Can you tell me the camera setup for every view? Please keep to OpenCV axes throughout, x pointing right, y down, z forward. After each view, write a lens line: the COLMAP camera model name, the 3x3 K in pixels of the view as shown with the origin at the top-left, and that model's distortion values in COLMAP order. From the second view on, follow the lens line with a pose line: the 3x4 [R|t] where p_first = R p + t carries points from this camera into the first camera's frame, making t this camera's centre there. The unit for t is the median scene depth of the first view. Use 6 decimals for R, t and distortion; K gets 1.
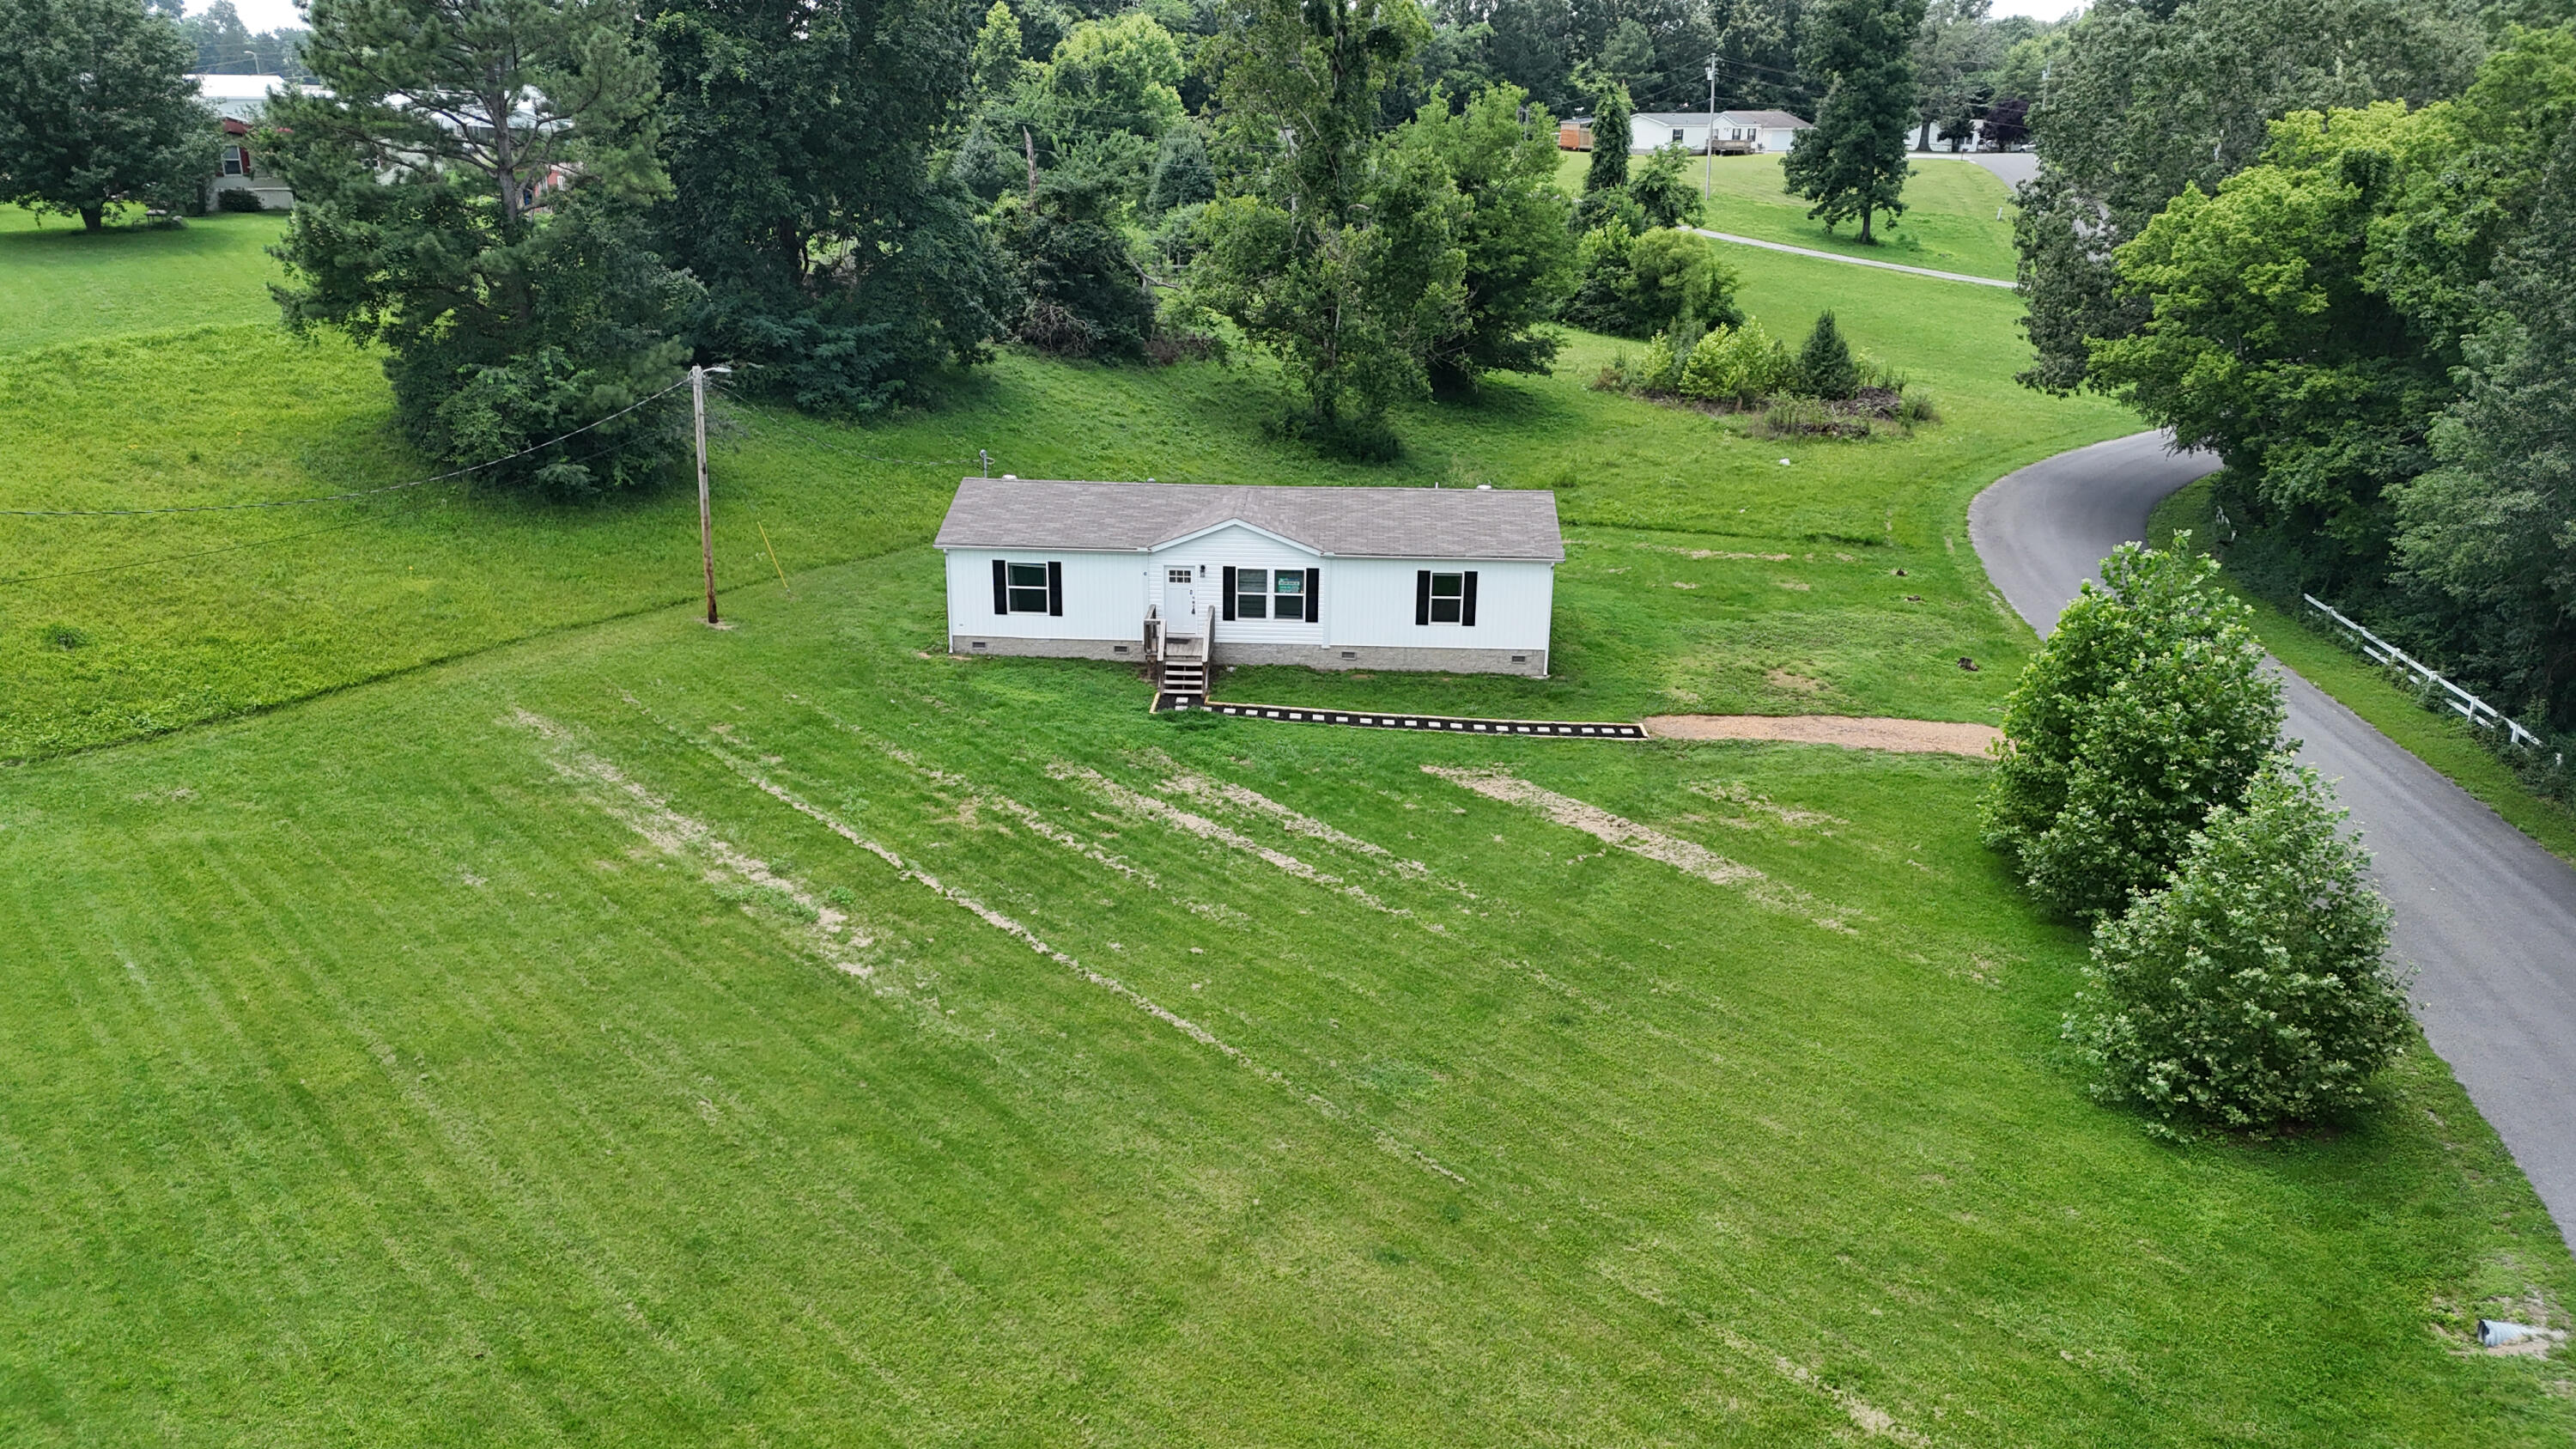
lens RADIAL K [[1851.3, 0, 1298.7], [0, 1851.3, 731.7], [0, 0, 1]] dist [0.015293, -0.024055]
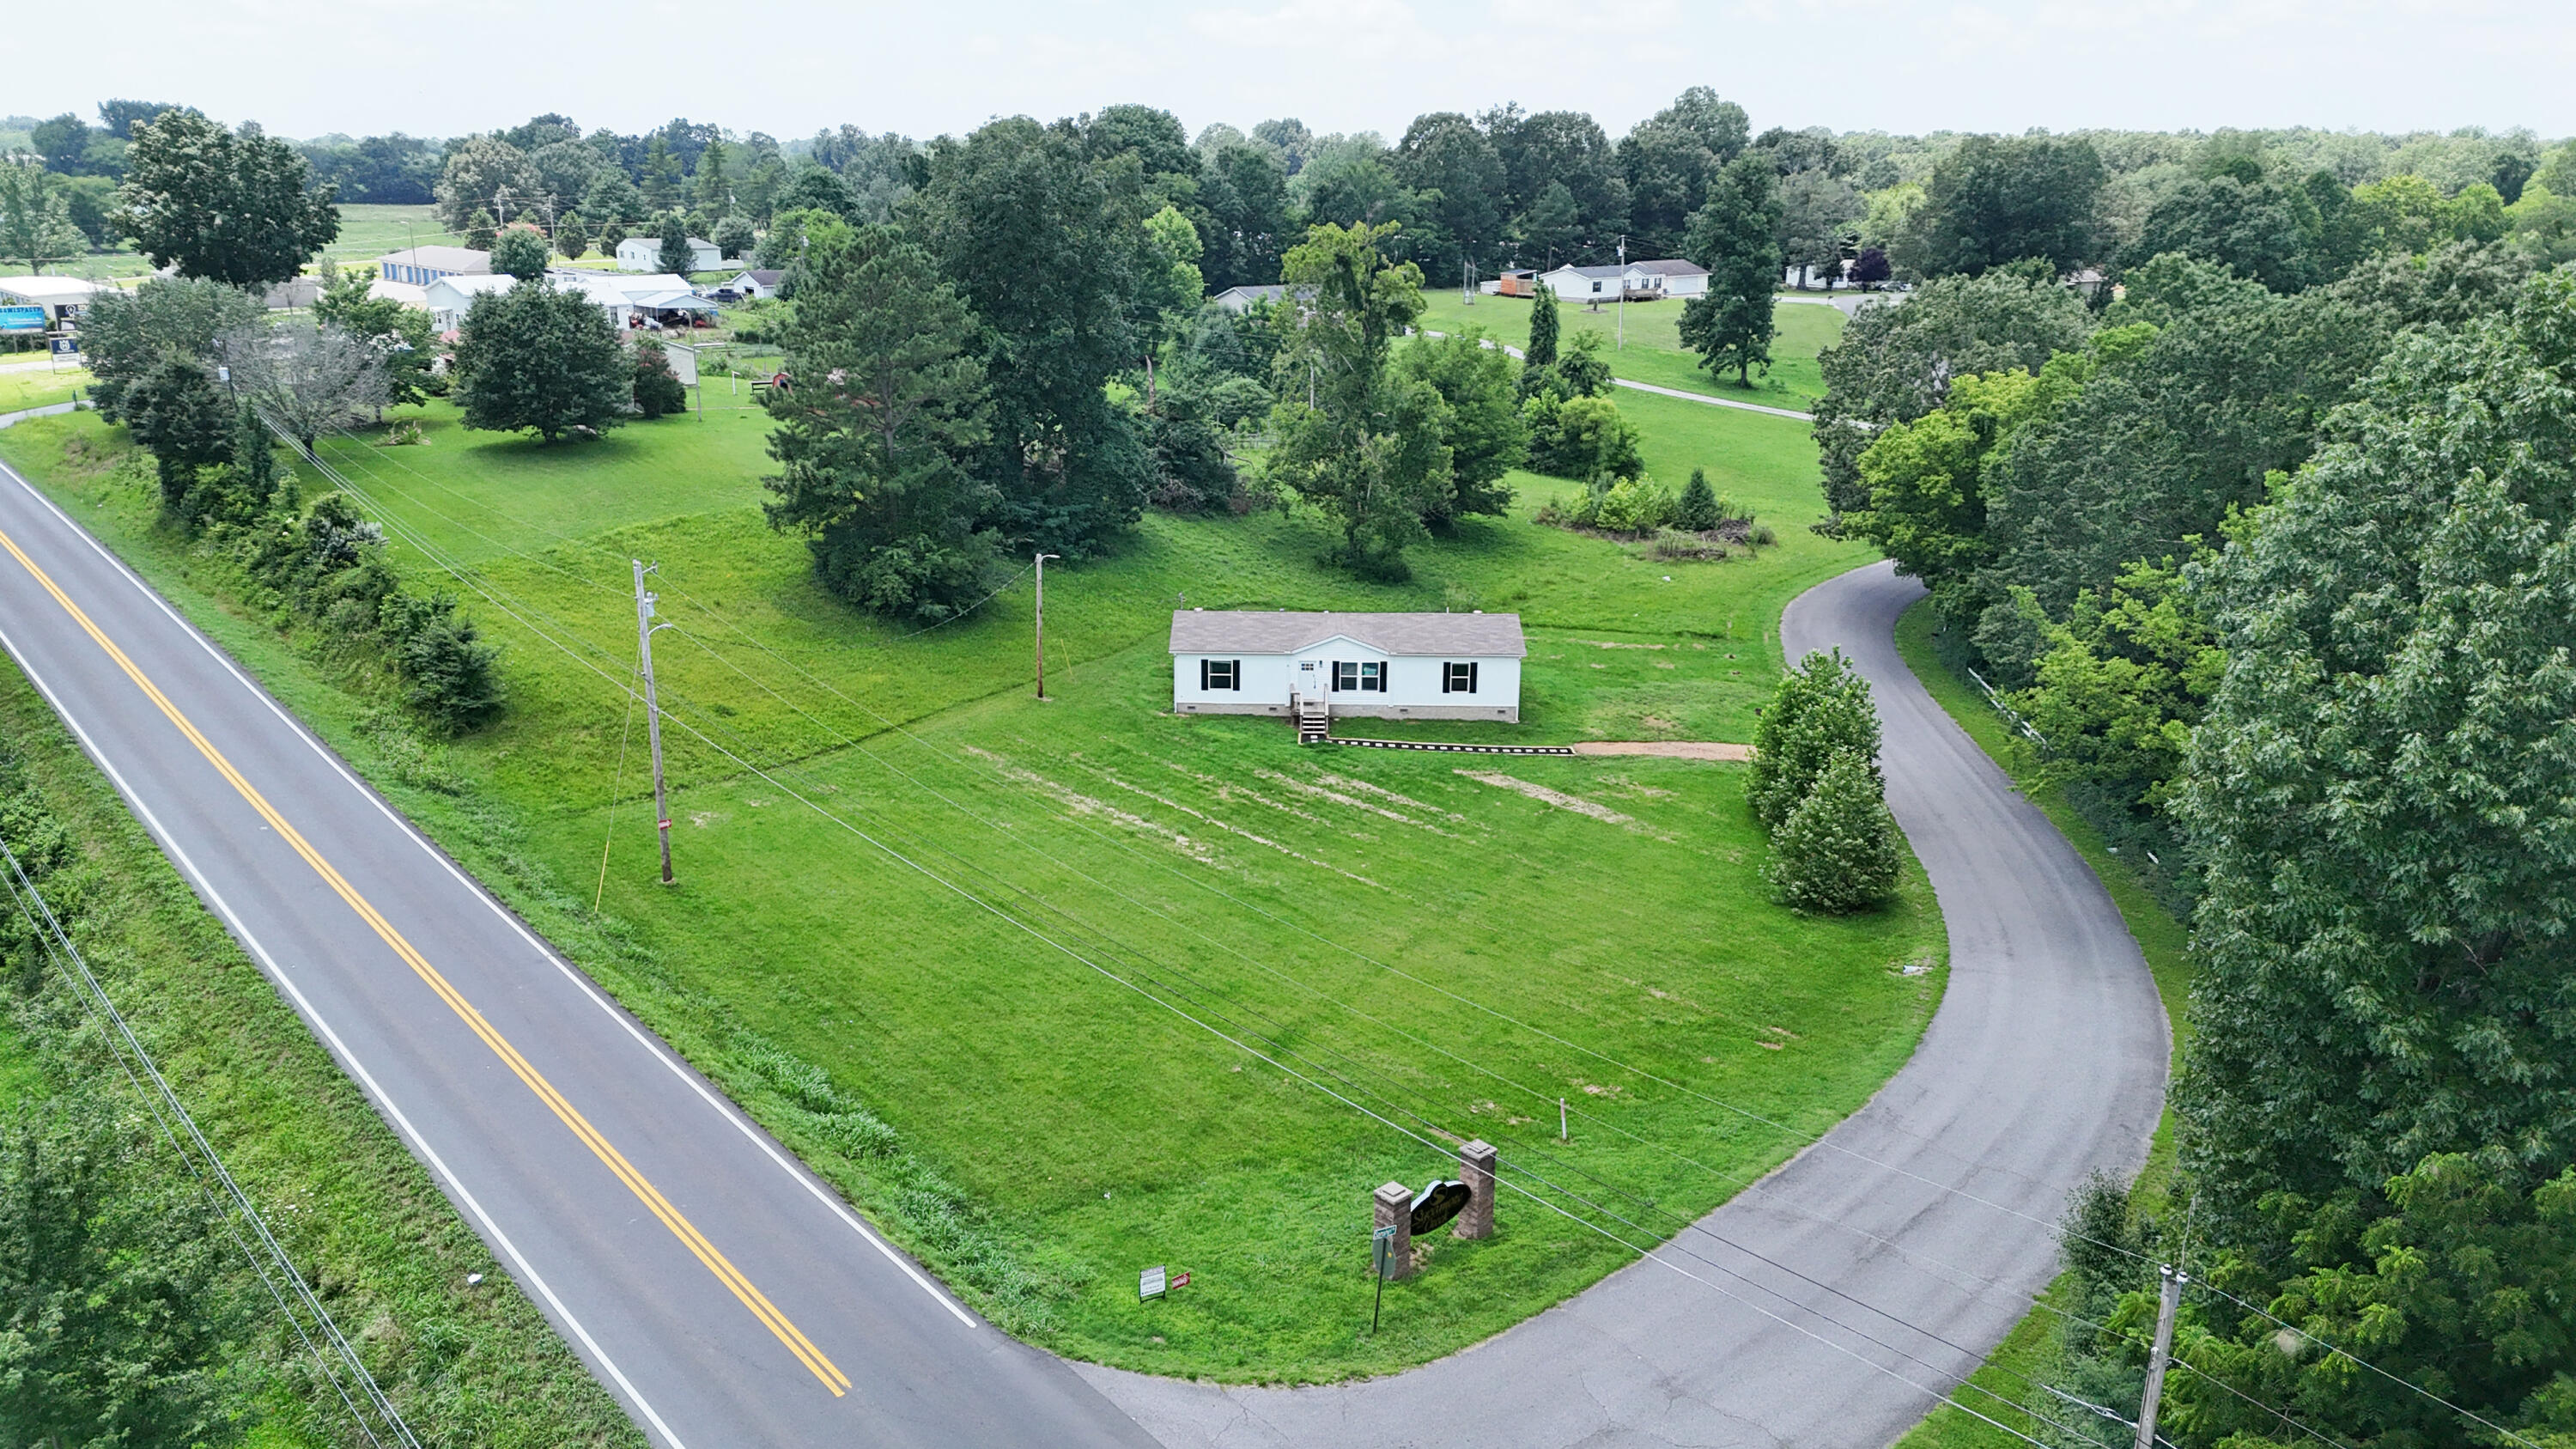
lens RADIAL K [[1851.3, 0, 1278.5], [0, 1851.3, 719.4], [0, 0, 1]] dist [0.015293, -0.024055]
pose [[0.999683, -0.013043, 0.021548, -0.119742], [0.013902, 0.999094, -0.040229, 0.032714], [-0.021003, 0.040516, 0.998958, -0.689685]]
